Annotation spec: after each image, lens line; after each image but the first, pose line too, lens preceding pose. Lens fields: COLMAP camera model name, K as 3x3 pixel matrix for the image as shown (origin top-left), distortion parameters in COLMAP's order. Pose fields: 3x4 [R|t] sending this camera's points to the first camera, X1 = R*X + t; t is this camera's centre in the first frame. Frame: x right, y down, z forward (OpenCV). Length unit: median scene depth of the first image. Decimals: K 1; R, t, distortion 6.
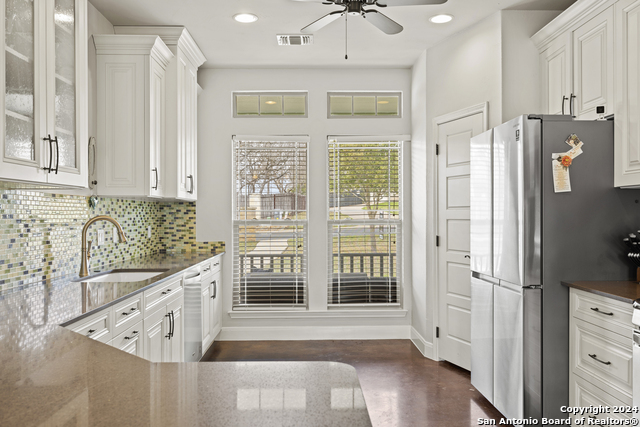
lens RADIAL K [[545.6, 0, 320.0], [0, 545.6, 213.5], [0, 0, 1]] dist [0.011544, 0.000961]
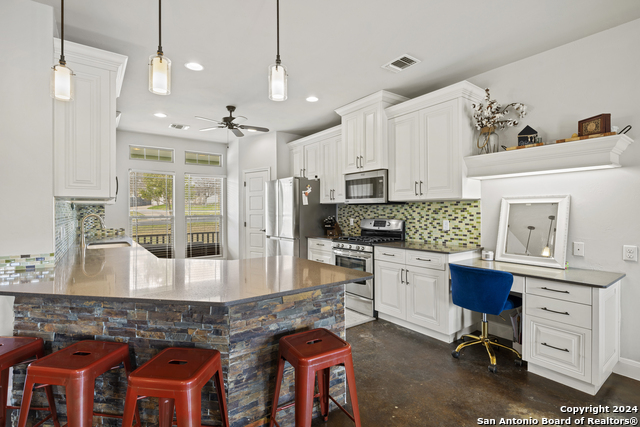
lens RADIAL K [[308.3, 0, 320.0], [0, 308.3, 213.5], [0, 0, 1]] dist [-0.000441, -0.000066]
pose [[0.814686, -0.005201, 0.579879, -0.249164], [0.001561, 0.999976, 0.006777, -0.002664], [-0.579900, -0.004616, 0.814674, -0.205580]]
